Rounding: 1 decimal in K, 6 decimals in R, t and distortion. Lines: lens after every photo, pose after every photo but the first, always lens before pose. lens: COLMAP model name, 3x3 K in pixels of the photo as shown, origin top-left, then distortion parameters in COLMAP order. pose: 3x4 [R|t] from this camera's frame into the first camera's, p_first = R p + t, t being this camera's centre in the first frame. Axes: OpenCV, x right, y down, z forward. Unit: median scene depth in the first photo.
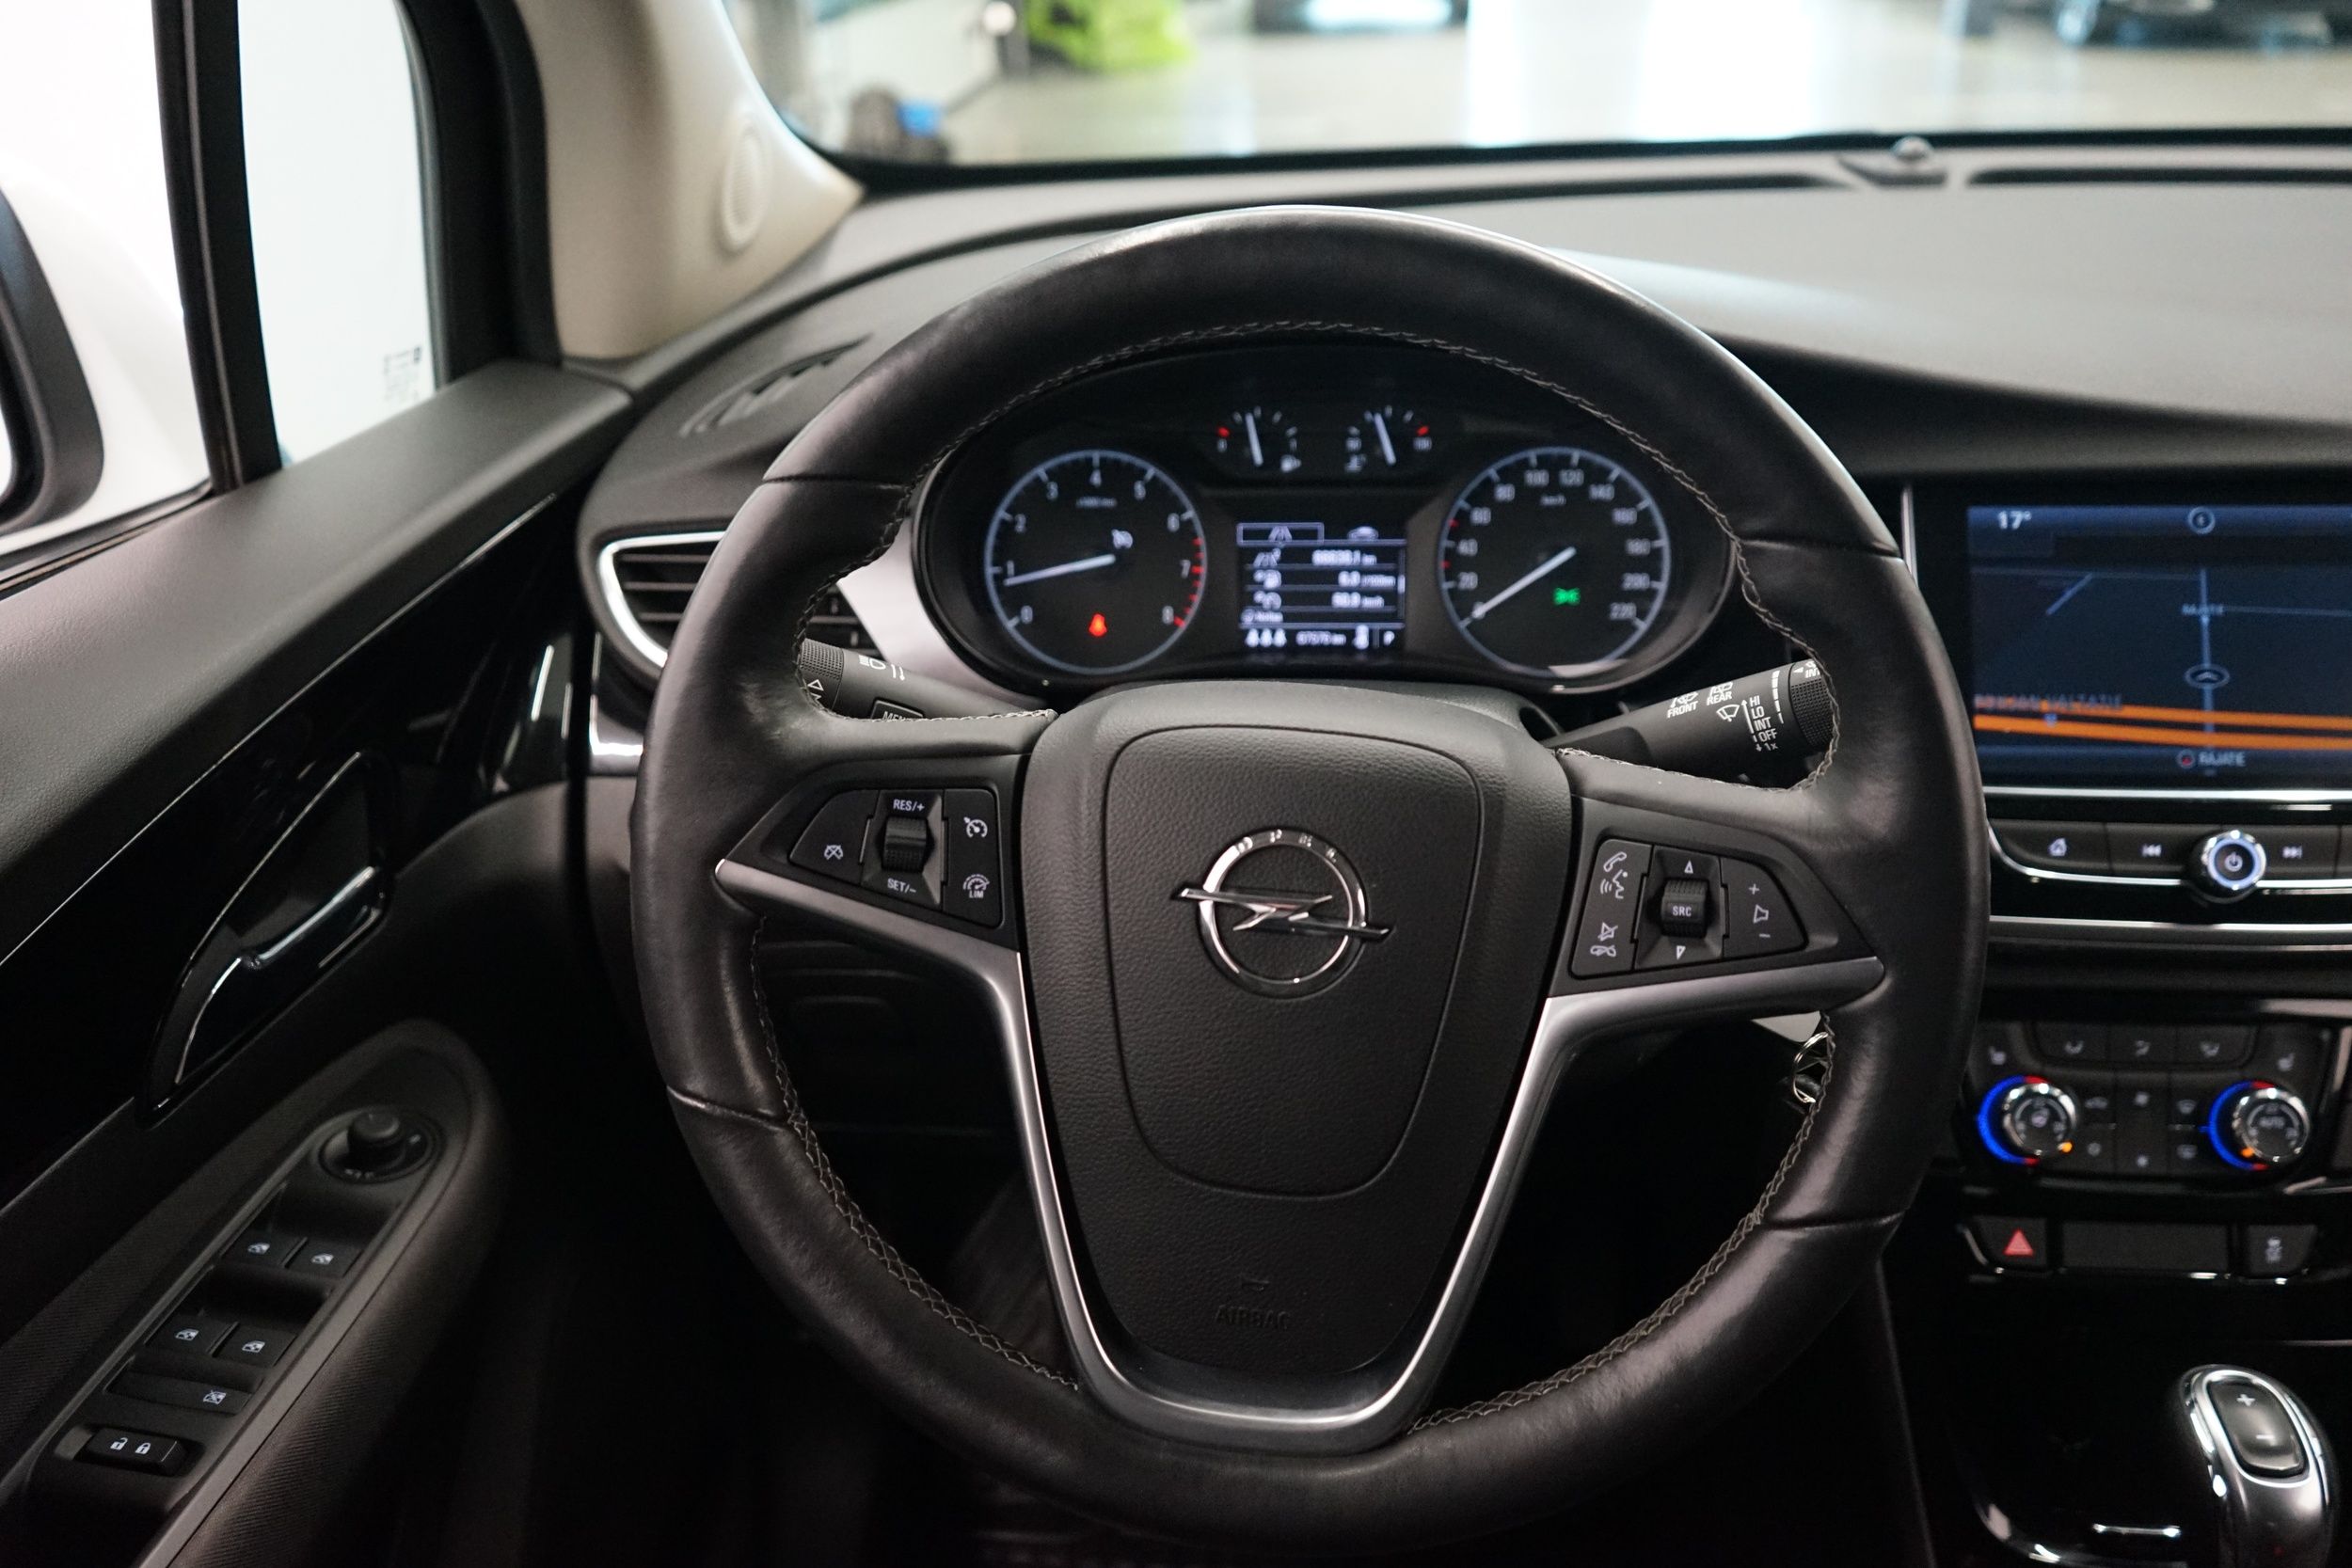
lens RADIAL K [[1897.1, 0, 1187.4], [0, 1897.1, 753.4], [0, 0, 1]] dist [-0.001801, 0.007211]
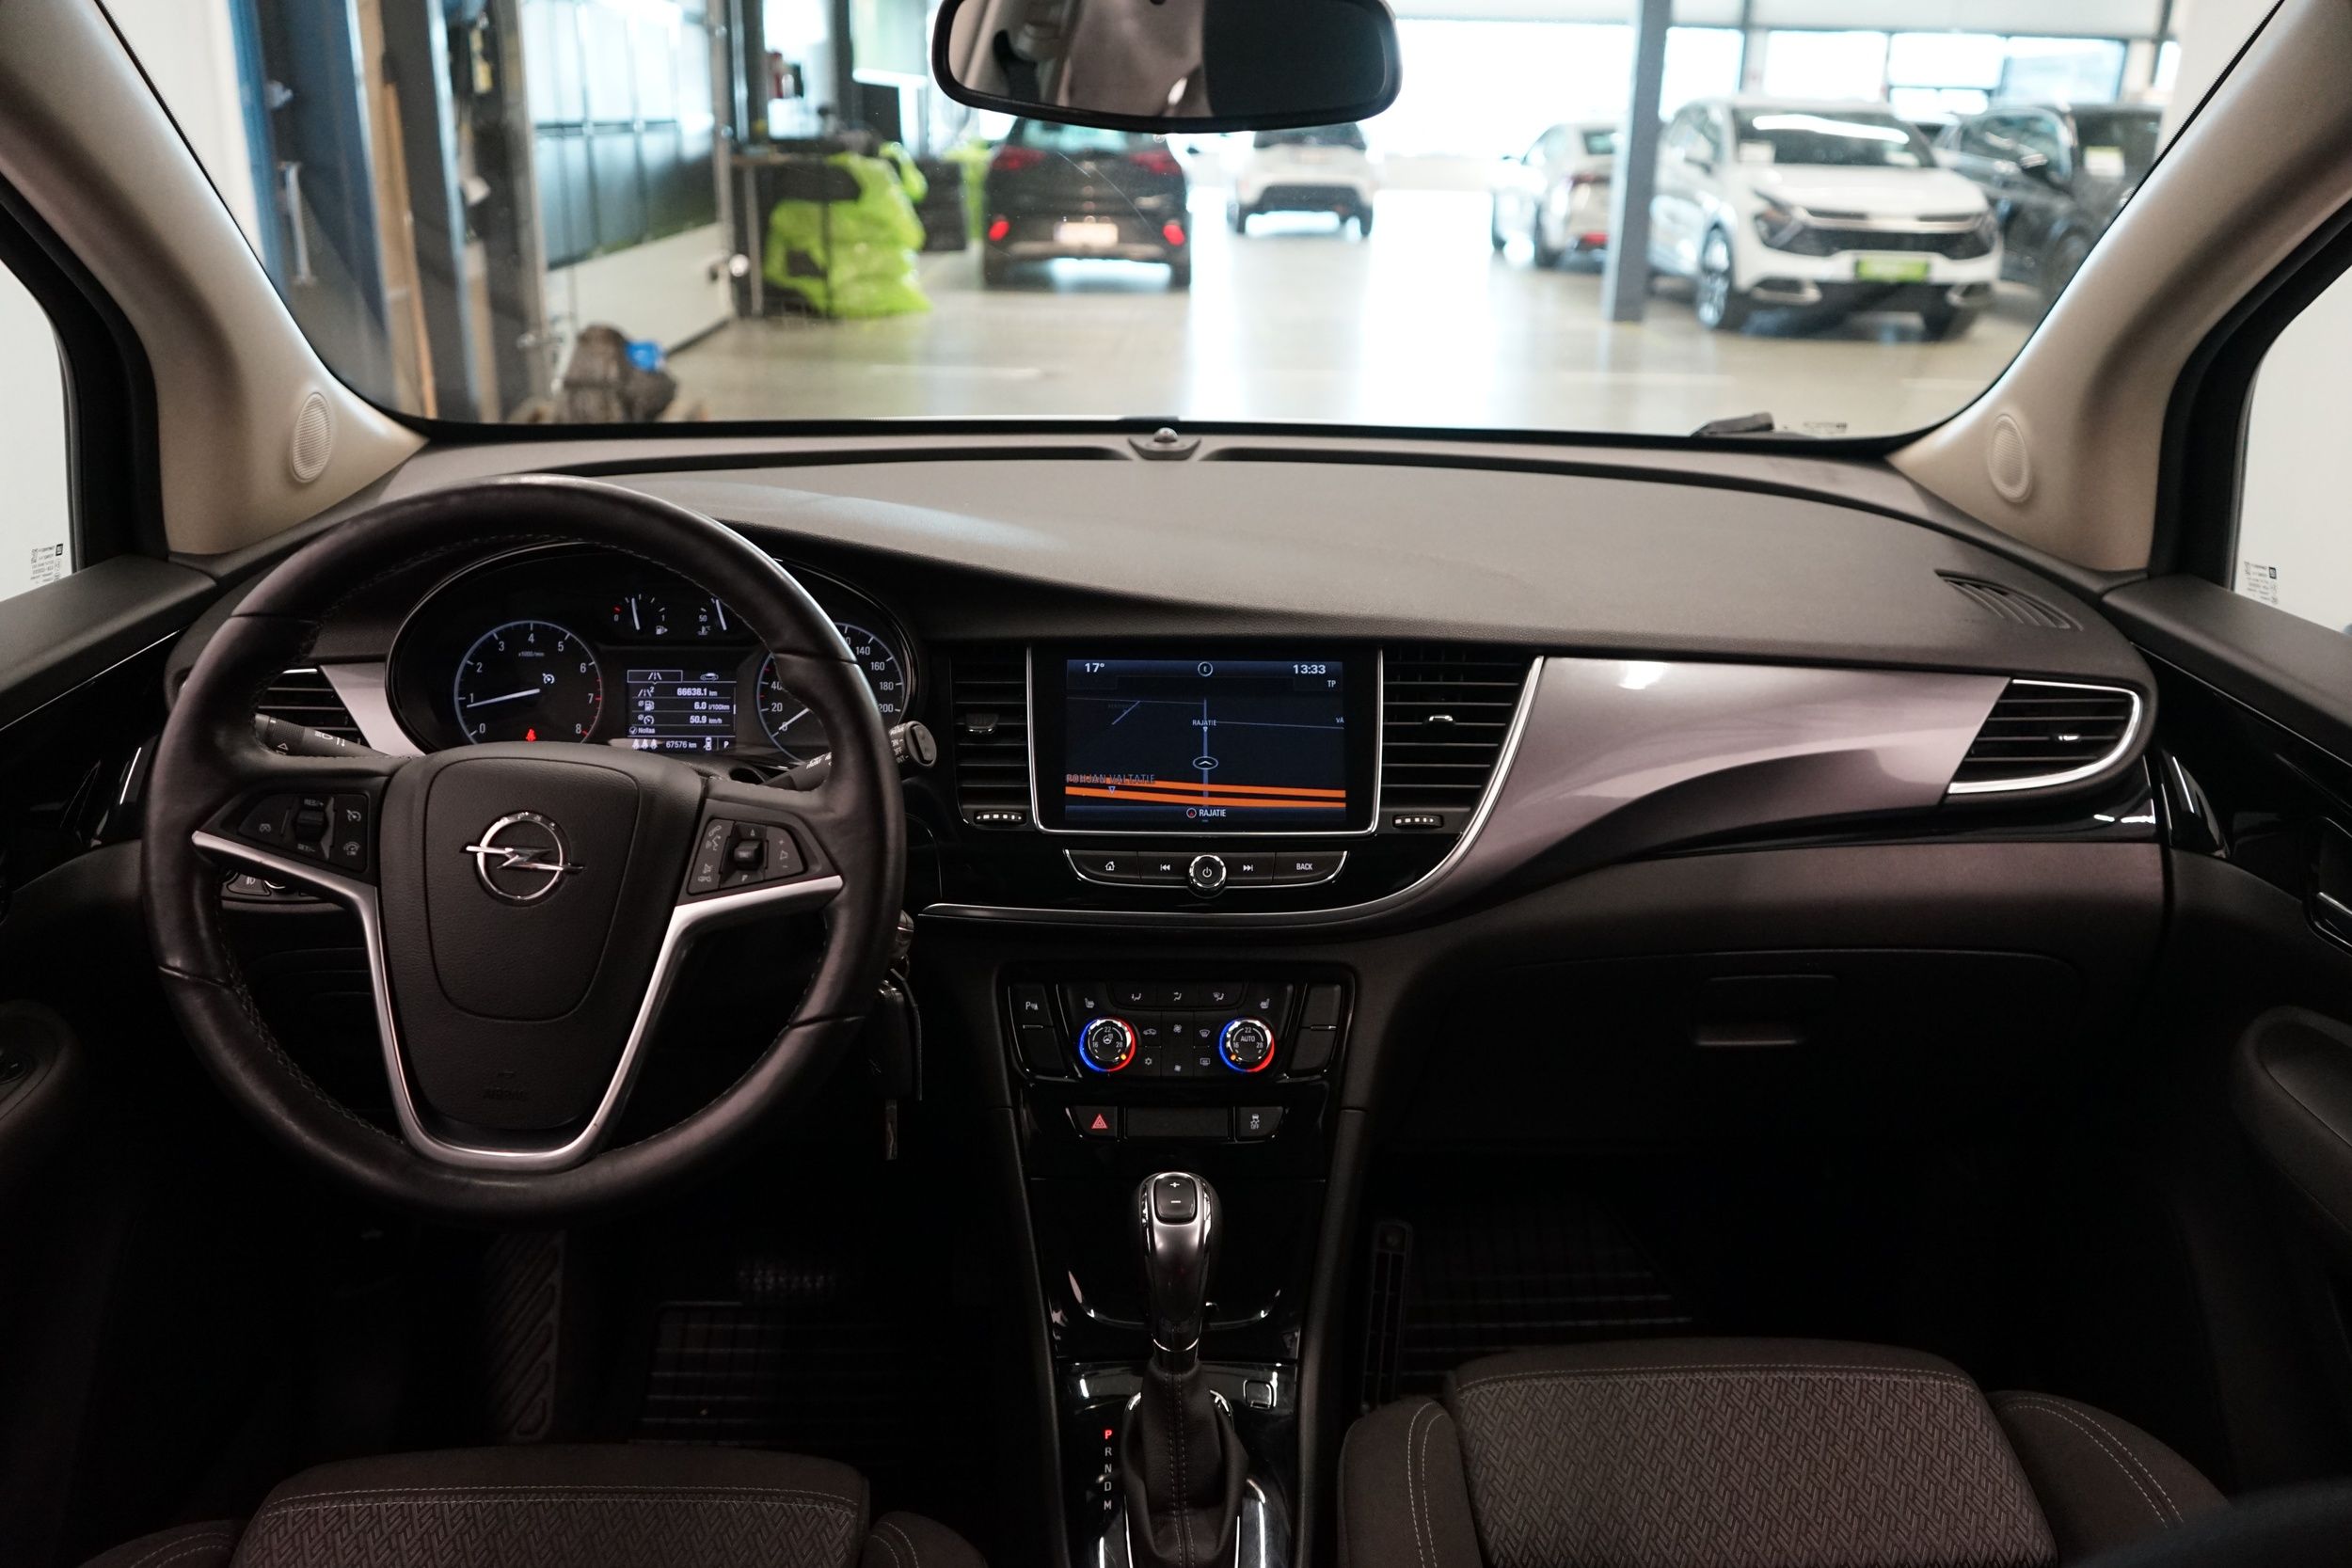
lens RADIAL K [[1897.1, 0, 1187.4], [0, 1897.1, 753.4], [0, 0, 1]] dist [-0.001801, 0.007211]
pose [[0.992660, 0.007033, 0.120730, 0.318083], [0.007261, 0.993040, -0.117550, 0.140029], [-0.120716, 0.117564, 0.985701, -0.594329]]
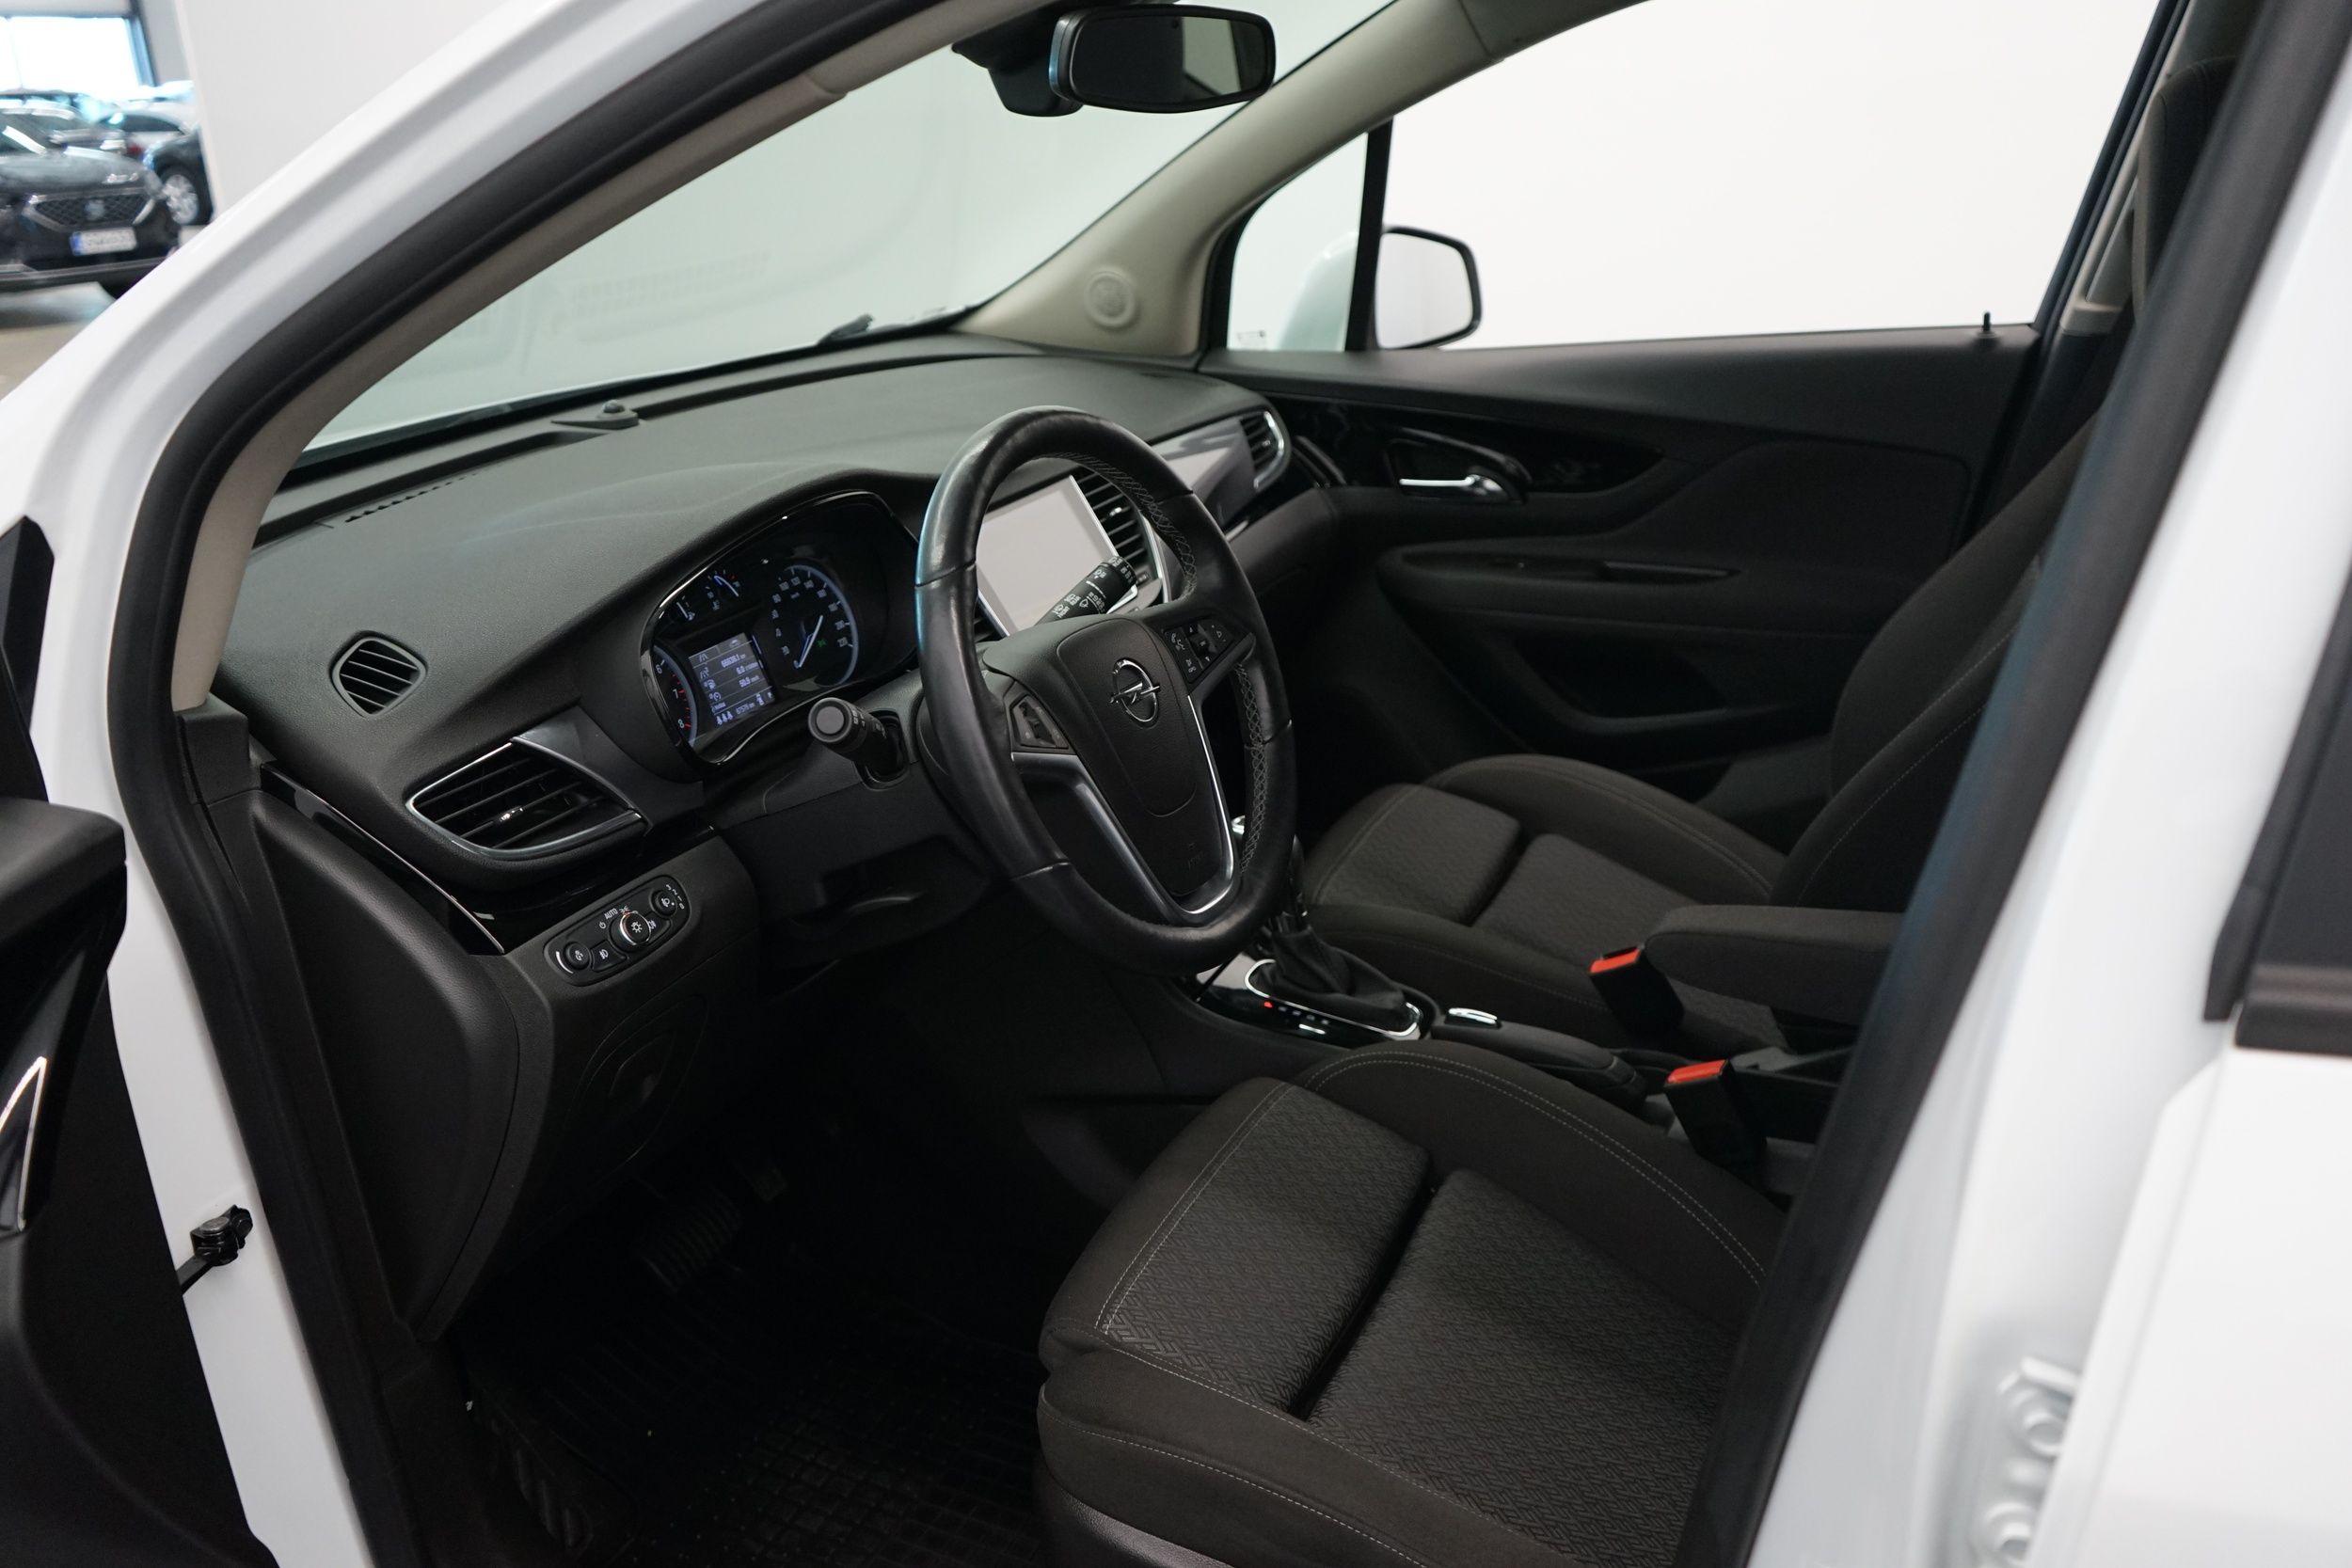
lens RADIAL K [[1897.1, 0, 1187.4], [0, 1897.1, 753.4], [0, 0, 1]] dist [-0.001801, 0.007211]
pose [[0.336126, -0.306745, 0.890465, -1.399397], [0.435303, 0.889025, 0.141934, -0.101731], [-0.835183, 0.339915, 0.432351, -0.013288]]
